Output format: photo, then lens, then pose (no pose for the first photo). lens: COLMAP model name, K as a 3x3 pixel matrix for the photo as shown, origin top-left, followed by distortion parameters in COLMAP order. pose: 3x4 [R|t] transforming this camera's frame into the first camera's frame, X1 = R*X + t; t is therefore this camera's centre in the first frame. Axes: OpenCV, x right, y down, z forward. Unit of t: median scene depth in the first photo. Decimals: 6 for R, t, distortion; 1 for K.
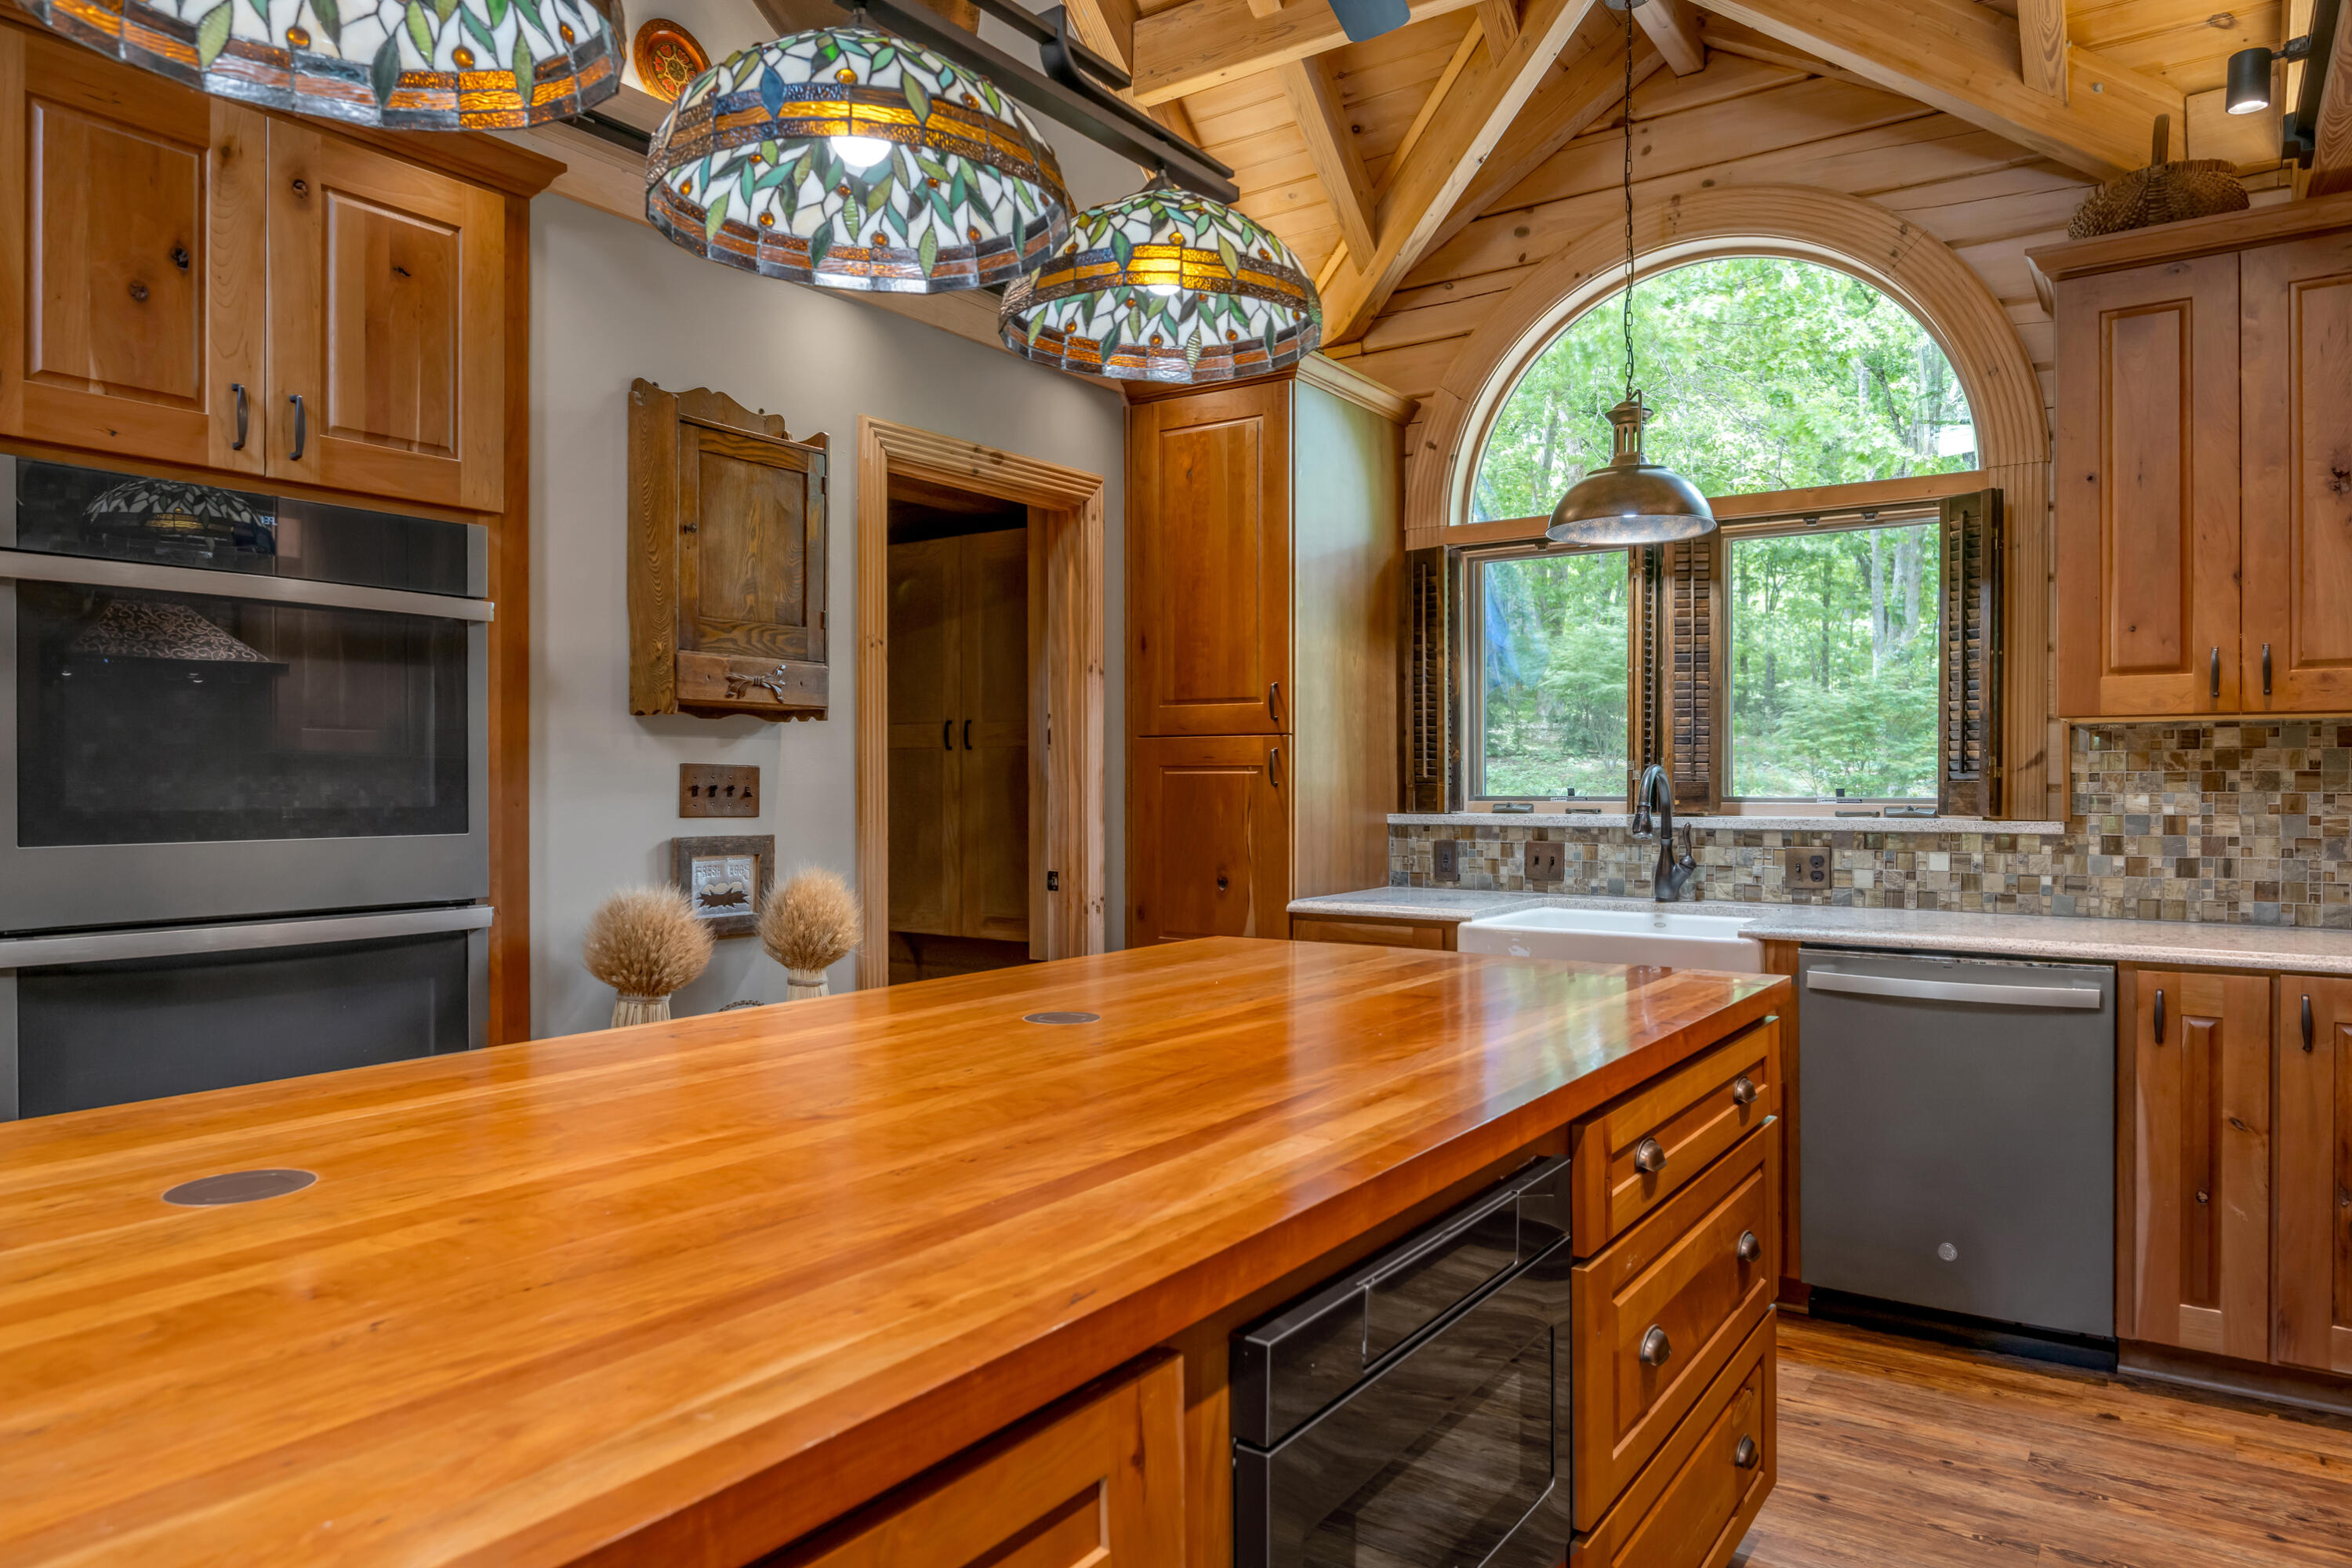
lens RADIAL K [[1459.1, 0, 1171.5], [0, 1459.1, 786.5], [0, 0, 1]] dist [-0.014082, 0.001975]
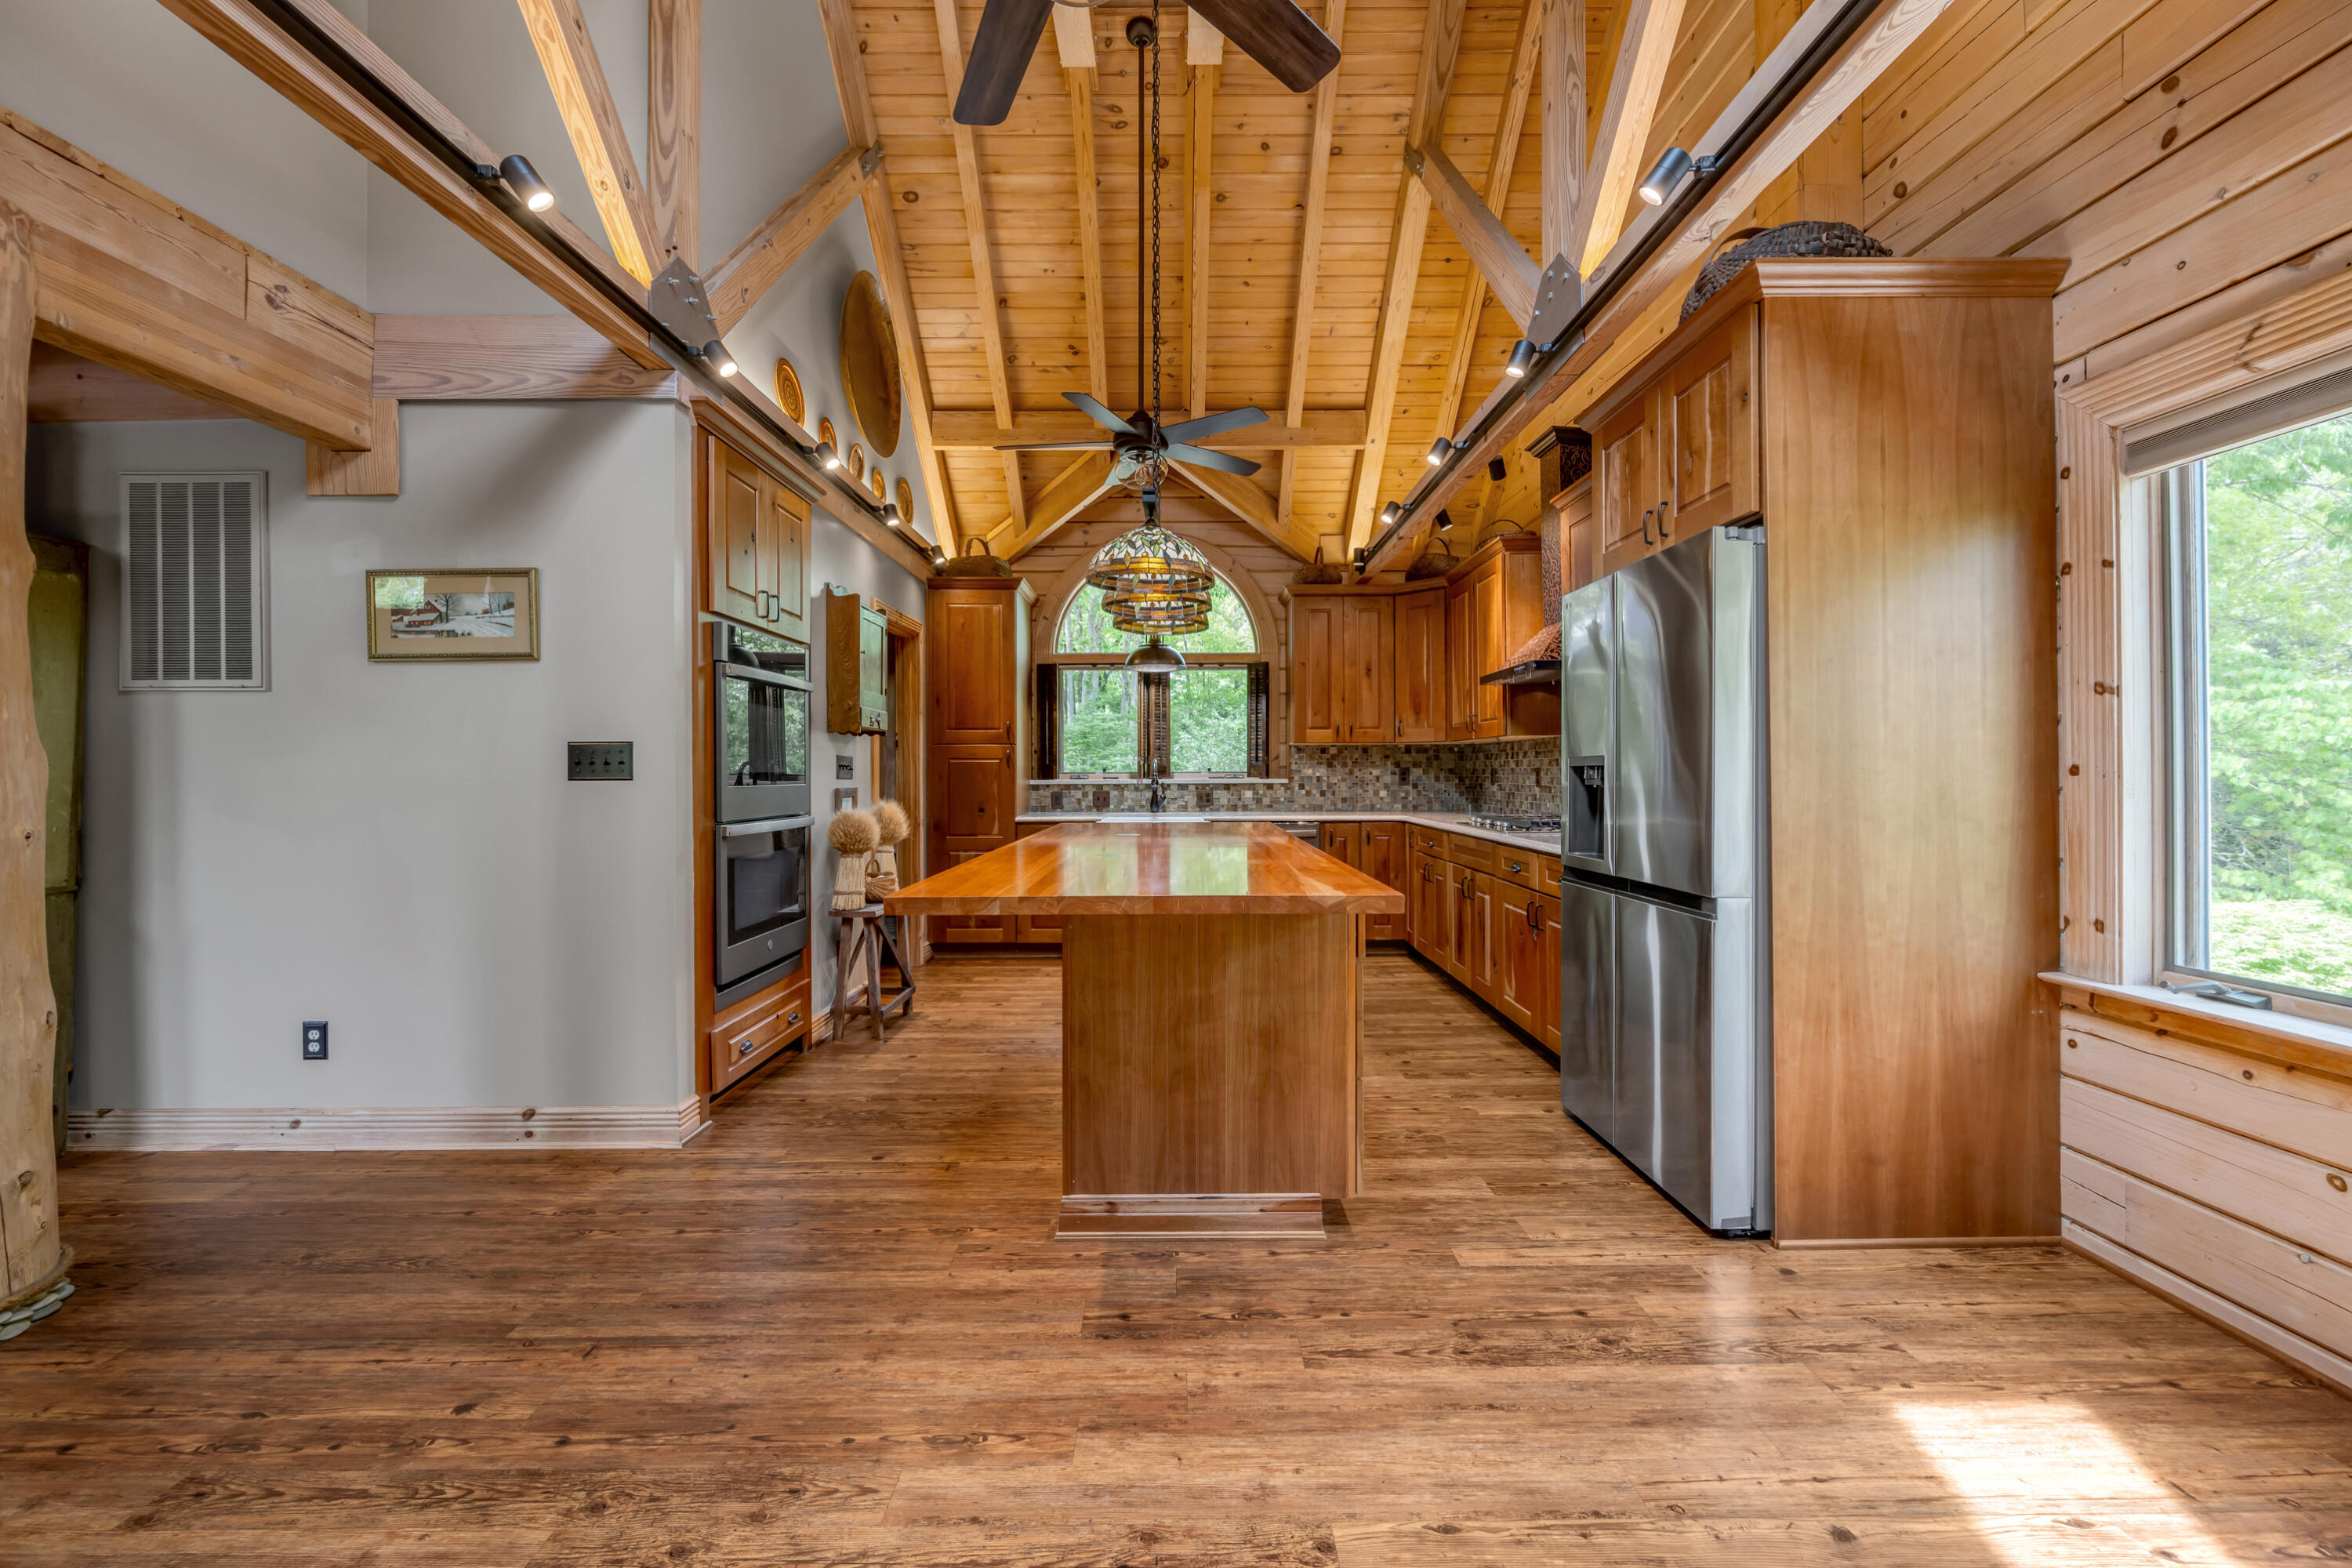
lens RADIAL K [[945.6, 0, 1178.4], [0, 945.6, 765.8], [0, 0, 1]] dist [-0.002787, -0.000056]
pose [[0.818415, 0.001363, 0.574626, -0.615573], [0.005359, 0.999936, -0.010004, 0.015213], [-0.574602, 0.011267, 0.818355, -0.397937]]
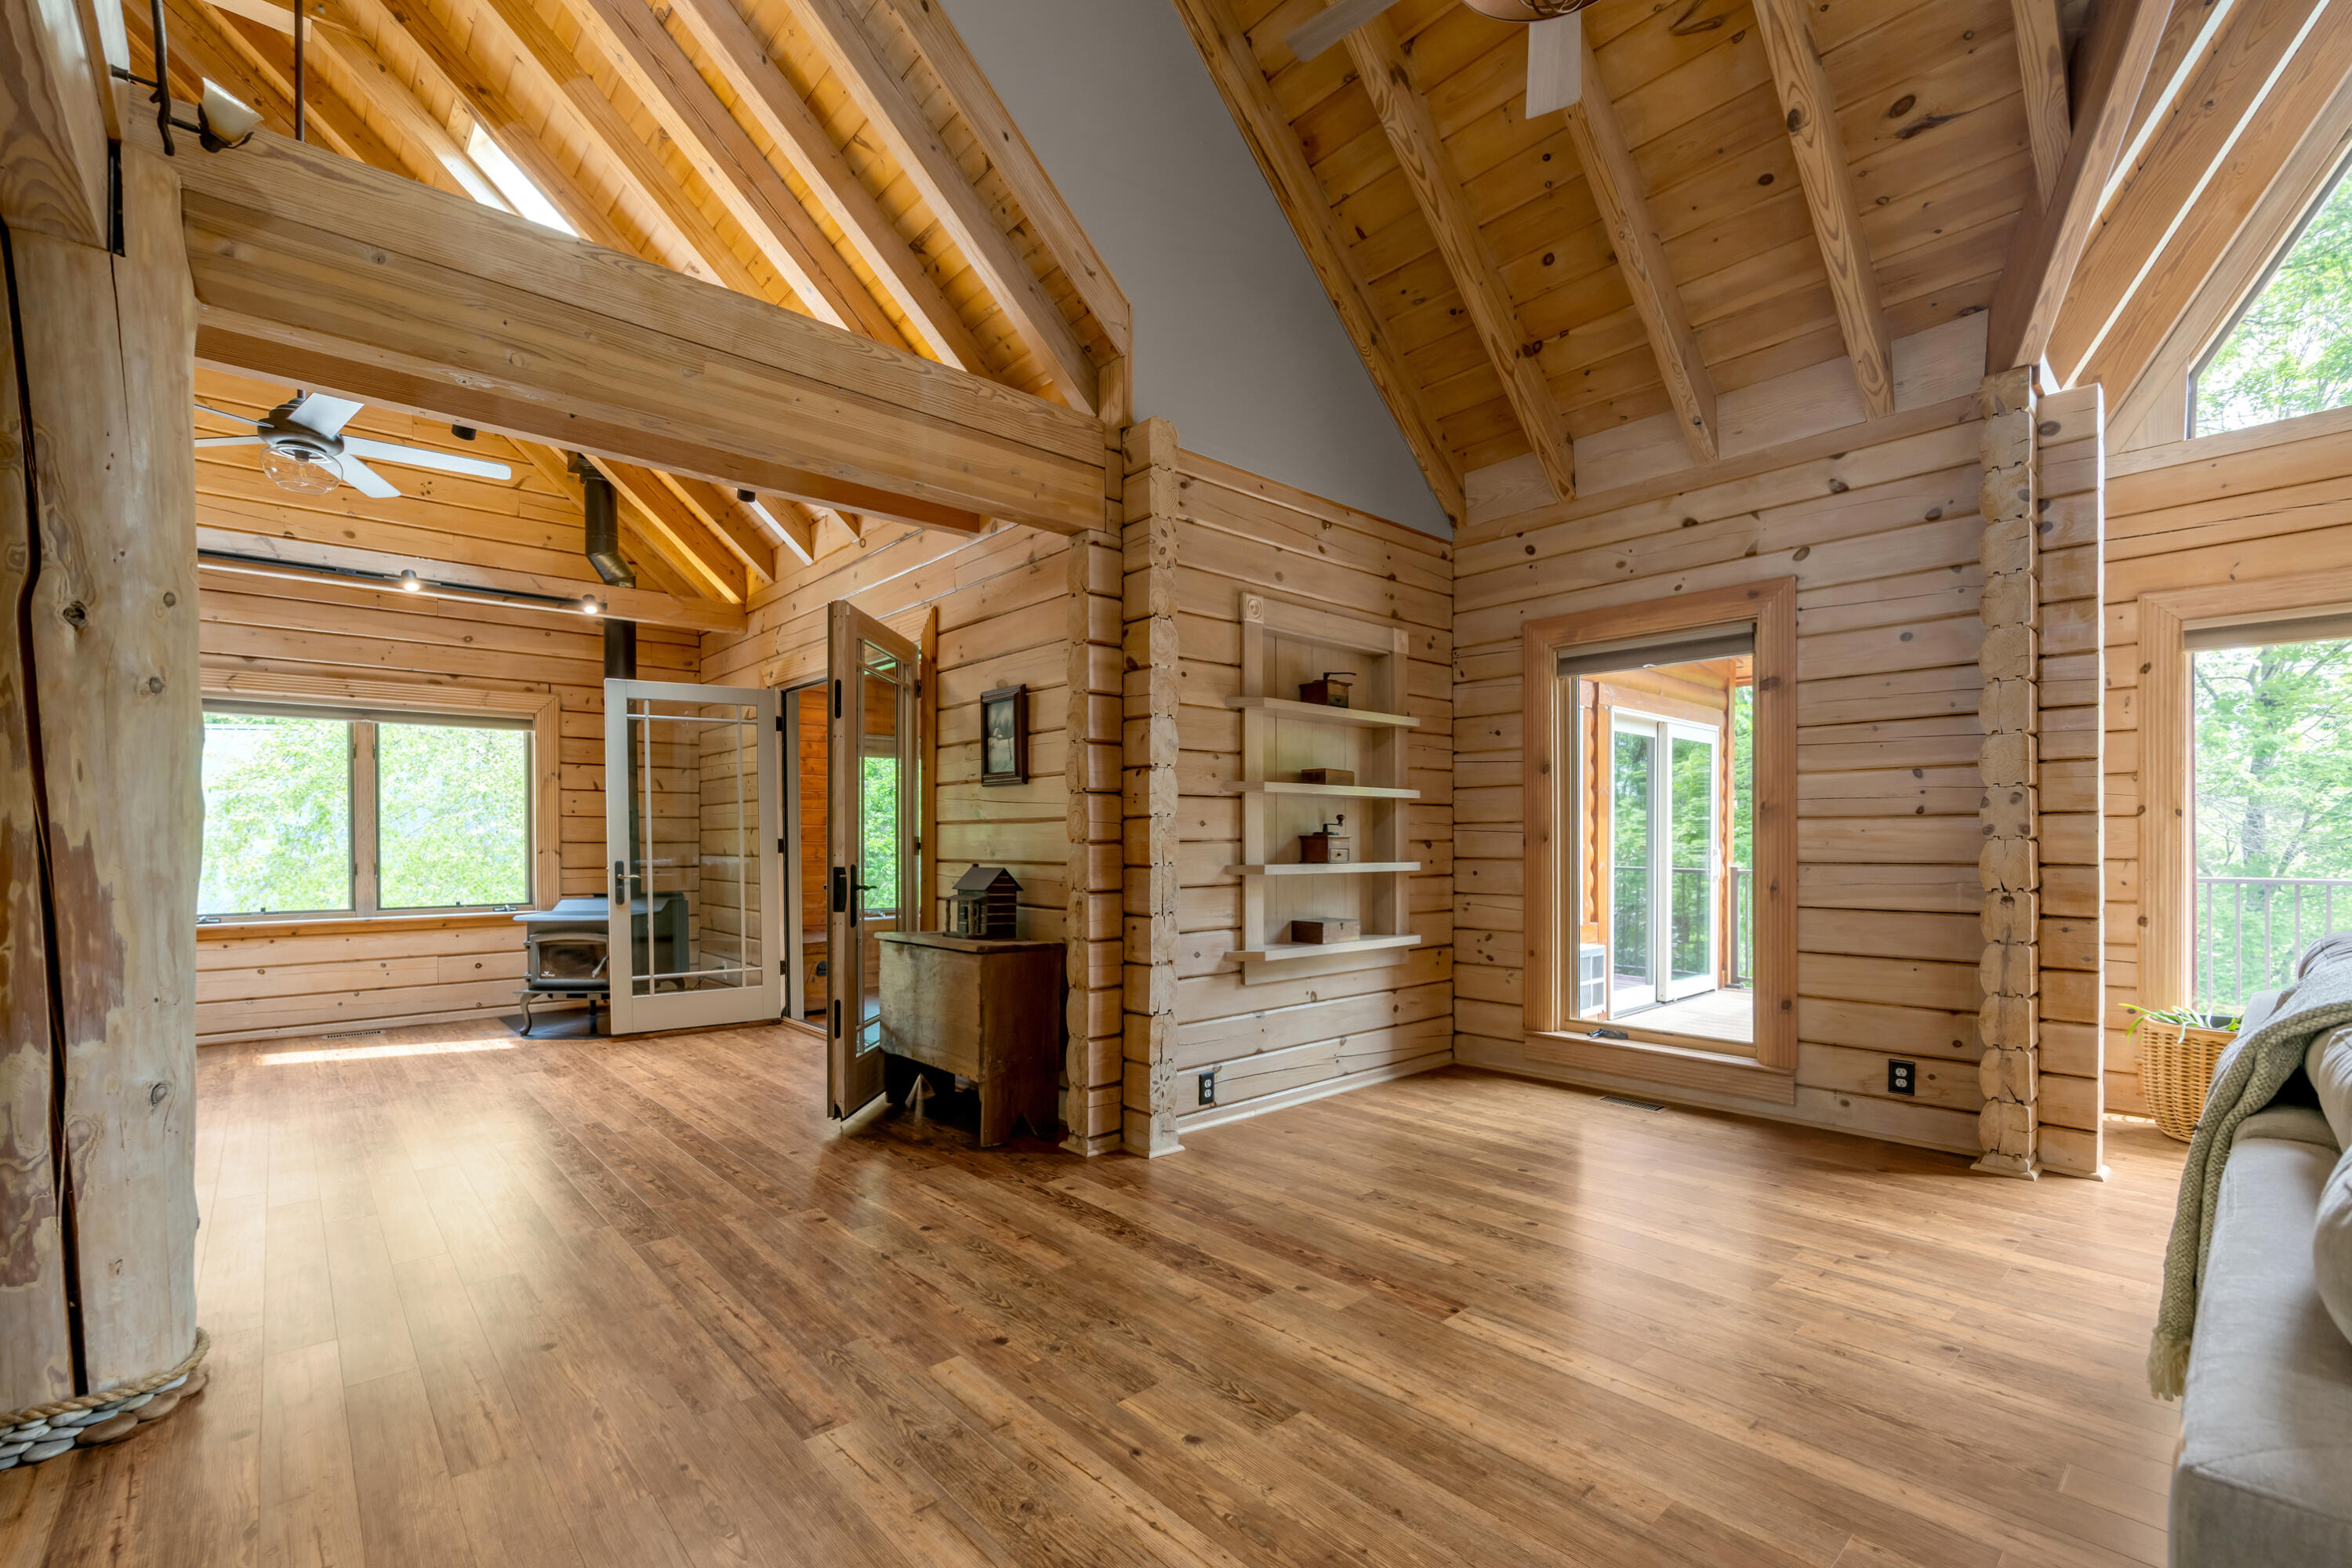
lens RADIAL K [[1012.7, 0, 1168.4], [0, 1012.7, 844.0], [0, 0, 1]] dist [-0.001648, -0.000144]
pose [[-0.973034, 0.003406, 0.230638, -1.575958], [0.005519, 0.999949, 0.008514, 0.024363], [-0.230597, 0.009557, -0.973002, 0.853206]]
